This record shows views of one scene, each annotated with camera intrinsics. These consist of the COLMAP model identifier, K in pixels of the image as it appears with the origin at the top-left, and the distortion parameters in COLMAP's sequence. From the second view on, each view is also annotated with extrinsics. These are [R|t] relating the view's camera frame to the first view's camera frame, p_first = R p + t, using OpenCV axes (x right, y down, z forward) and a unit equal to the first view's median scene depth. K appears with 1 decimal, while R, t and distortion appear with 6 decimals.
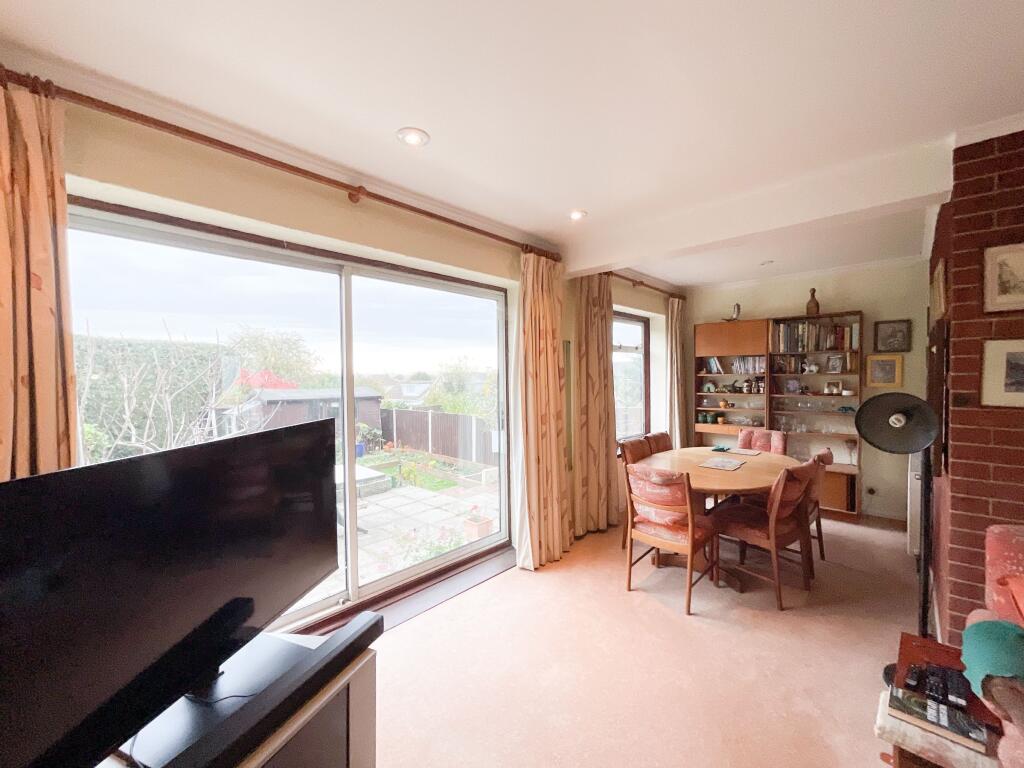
lens RADIAL K [[415.2, 0, 512.0], [0, 415.2, 384.0], [0, 0, 1]] dist [0.001980, -0.002351]
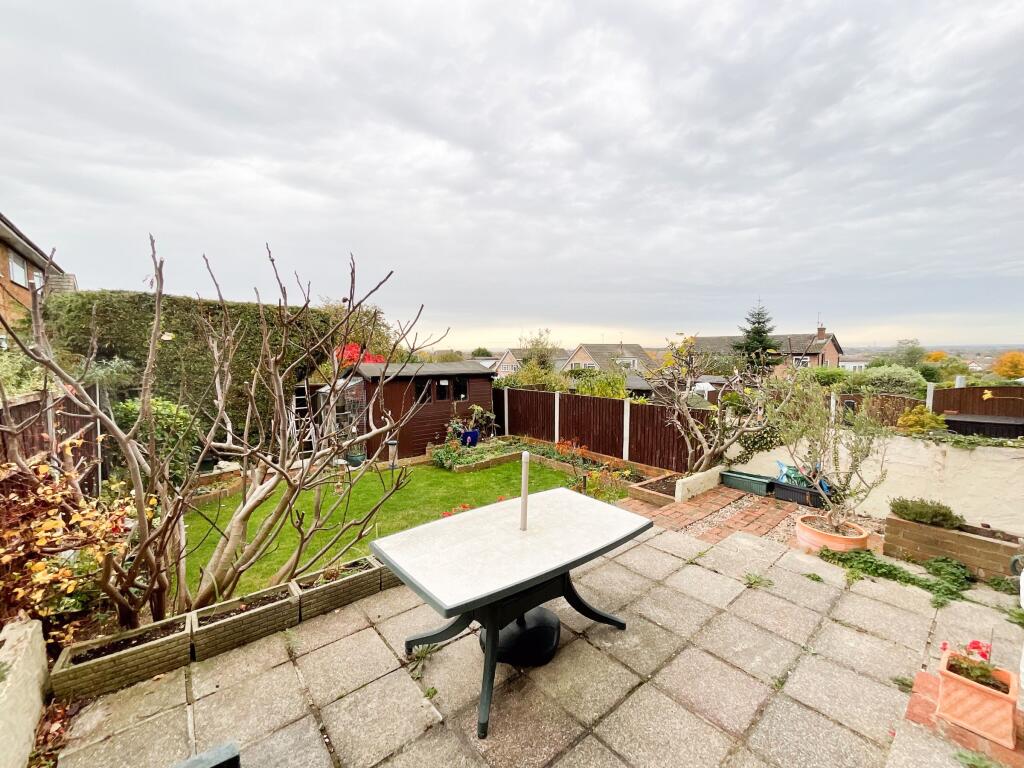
lens RADIAL K [[415.2, 0, 512.0], [0, 415.2, 384.0], [0, 0, 1]] dist [0.001980, -0.002351]
pose [[0.991200, 0.015240, -0.131490, -0.662604], [-0.007950, 0.998411, 0.055785, 0.019139], [0.132132, -0.054249, 0.989747, 0.714548]]
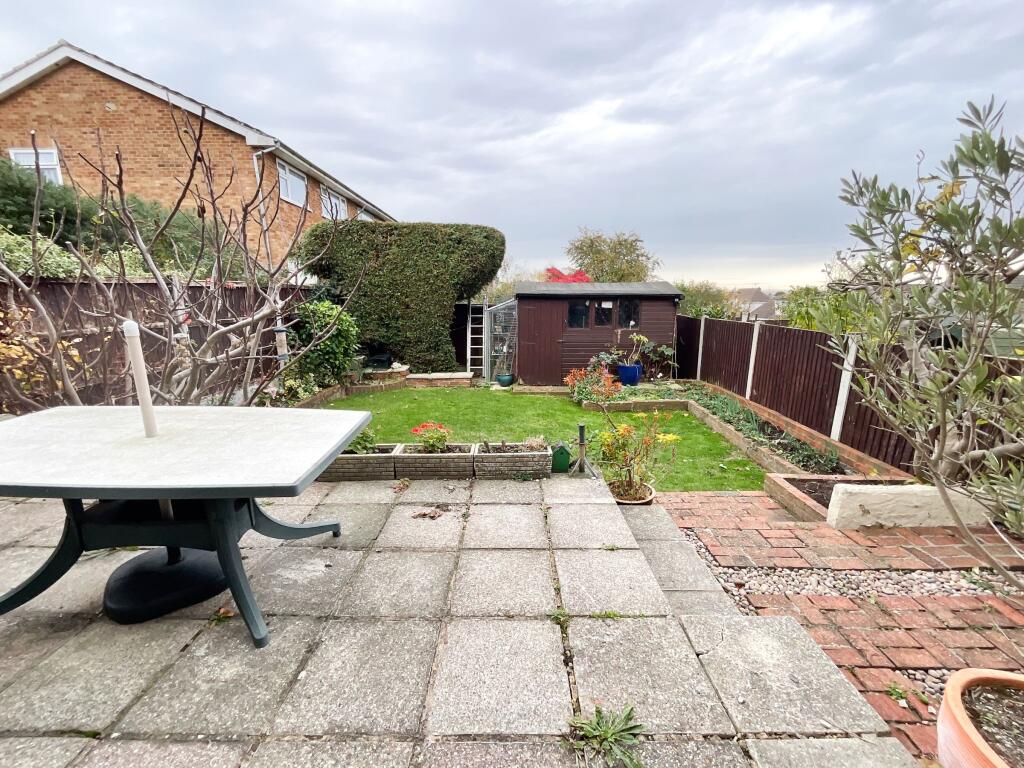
lens RADIAL K [[415.2, 0, 512.0], [0, 415.2, 384.0], [0, 0, 1]] dist [0.001980, -0.002351]
pose [[0.673404, 0.164108, -0.720830, -0.042268], [-0.021331, 0.978957, 0.202947, 0.151545], [0.738967, -0.121290, 0.662734, 1.480745]]
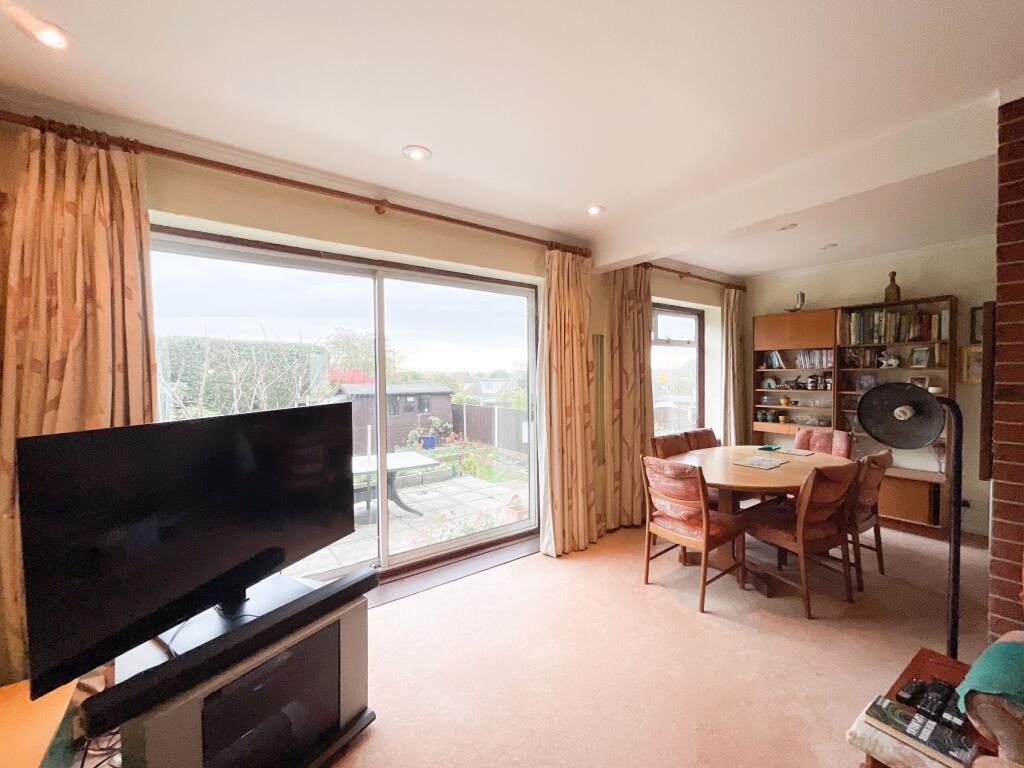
lens RADIAL K [[415.2, 0, 512.0], [0, 415.2, 384.0], [0, 0, 1]] dist [0.001980, -0.002351]
pose [[0.982197, 0.006484, -0.187744, 0.127417], [-0.005676, 0.999972, 0.004838, 0.012707], [0.187770, -0.003687, 0.982206, -0.032067]]
